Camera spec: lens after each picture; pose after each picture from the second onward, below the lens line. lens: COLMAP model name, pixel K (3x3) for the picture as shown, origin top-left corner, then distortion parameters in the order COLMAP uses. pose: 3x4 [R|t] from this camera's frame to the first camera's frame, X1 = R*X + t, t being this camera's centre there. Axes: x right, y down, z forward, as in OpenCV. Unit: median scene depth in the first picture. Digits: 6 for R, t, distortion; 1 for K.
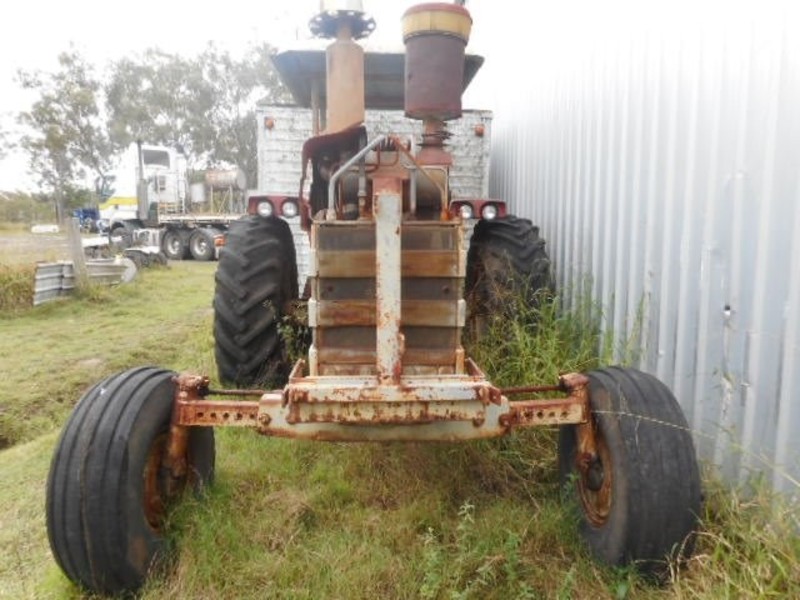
lens RADIAL K [[597.6, 0, 397.1], [0, 597.6, 300.4], [0, 0, 1]] dist [0.000745, 0.002597]
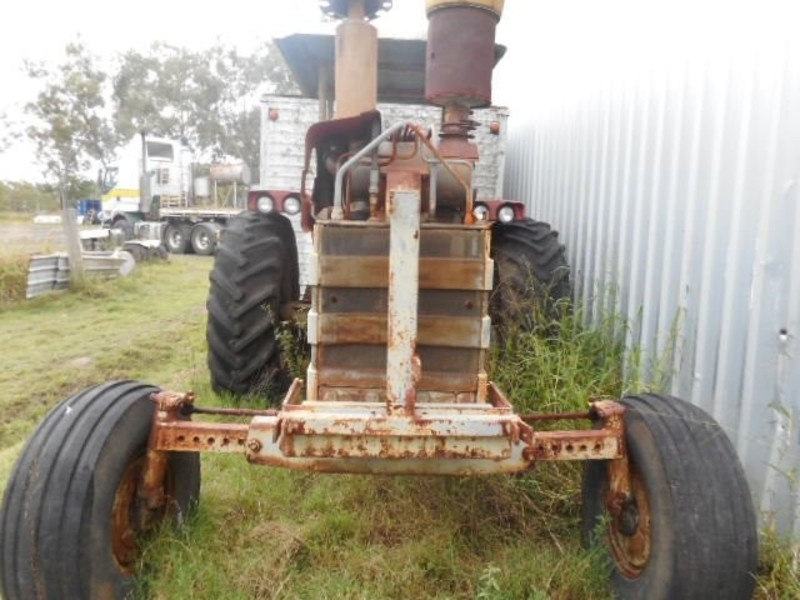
lens RADIAL K [[597.6, 0, 392.8], [0, 597.6, 303.4], [0, 0, 1]] dist [0.000745, 0.002597]
pose [[0.999584, 0.027184, -0.009647, -0.011909], [-0.027123, 0.999612, 0.006393, -0.014006], [0.009817, -0.006129, 0.999933, 0.090263]]
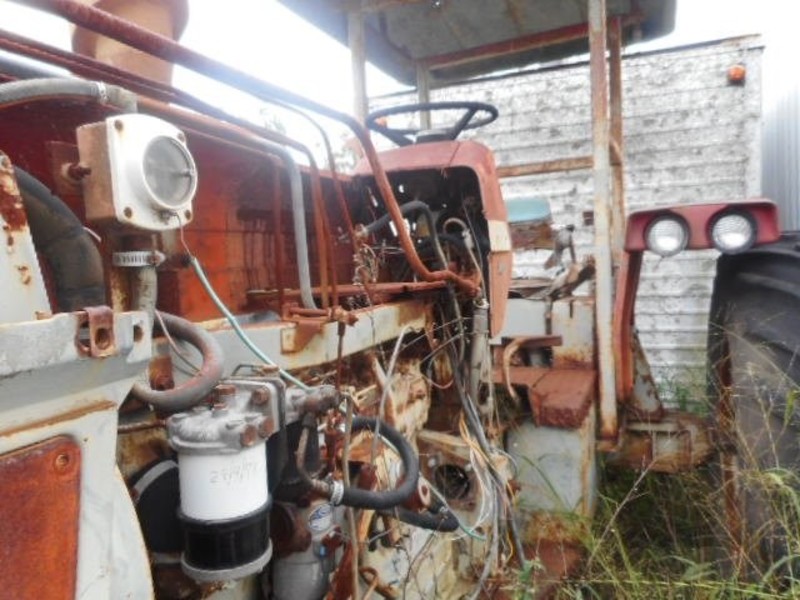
lens RADIAL K [[597.6, 0, 397.8], [0, 597.6, 308.7], [0, 0, 1]] dist [0.000745, 0.002597]
pose [[0.901023, -0.024941, -0.433054, 0.163371], [0.011862, 0.999389, -0.032877, -0.111389], [0.433610, 0.024487, 0.900768, 0.706134]]
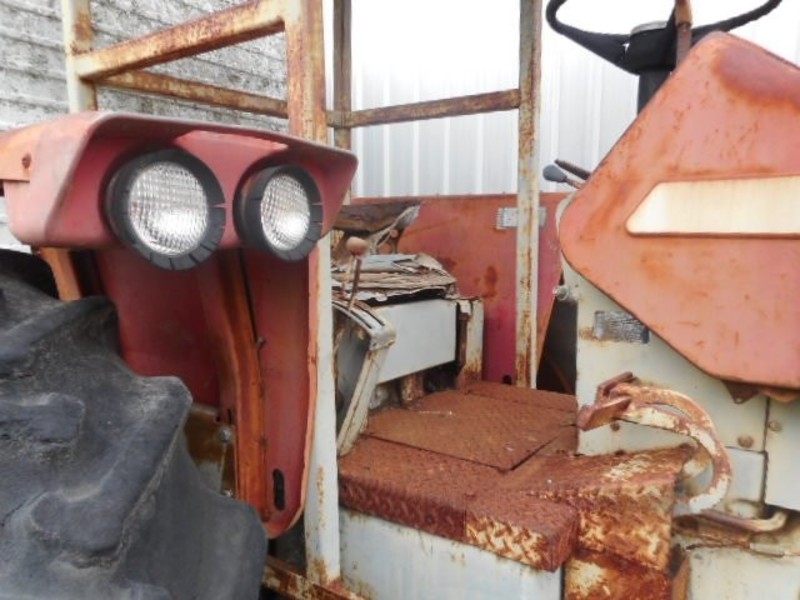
lens RADIAL K [[597.6, 0, 400.5], [0, 597.6, 299.8], [0, 0, 1]] dist [0.000745, 0.002597]
pose [[0.622301, -0.100278, 0.776328, -0.400223], [0.097104, 0.993989, 0.050556, -0.171690], [-0.776732, 0.043924, 0.628298, 1.111007]]
